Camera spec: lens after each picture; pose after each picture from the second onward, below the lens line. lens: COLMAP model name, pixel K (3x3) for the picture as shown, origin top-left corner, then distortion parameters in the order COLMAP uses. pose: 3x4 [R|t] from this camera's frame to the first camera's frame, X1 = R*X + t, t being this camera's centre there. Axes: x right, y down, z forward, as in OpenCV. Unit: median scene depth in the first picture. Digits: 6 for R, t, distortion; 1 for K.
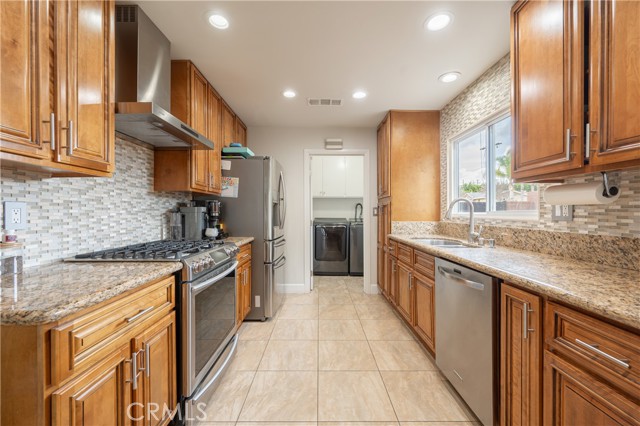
lens RADIAL K [[251.2, 0, 320.9], [0, 251.2, 212.9], [0, 0, 1]] dist [0.003335, -0.000466]
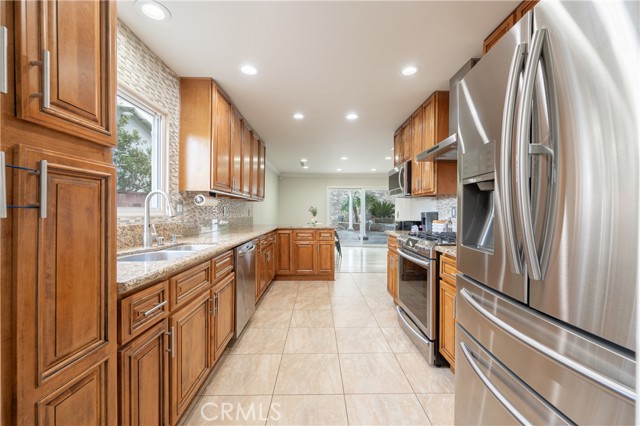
lens RADIAL K [[251.2, 0, 318.6], [0, 251.2, 213.4], [0, 0, 1]] dist [0.003335, -0.000466]
pose [[-0.999987, -0.004592, 0.002149, 0.066630], [-0.004578, 0.999969, 0.006454, 0.005864], [-0.002178, 0.006444, -0.999977, 1.883727]]
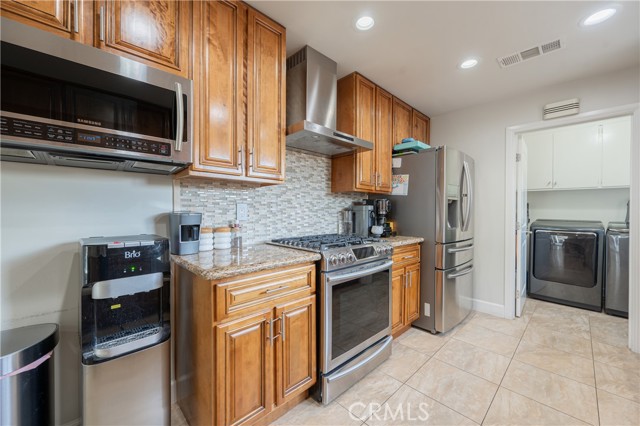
lens RADIAL K [[251.2, 0, 322.6], [0, 251.2, 213.2], [0, 0, 1]] dist [0.003335, -0.000466]
pose [[0.694513, 0.012081, -0.719378, 0.170793], [-0.007088, 0.999925, 0.009949, 0.000239], [0.719445, -0.001810, 0.694547, 0.134130]]
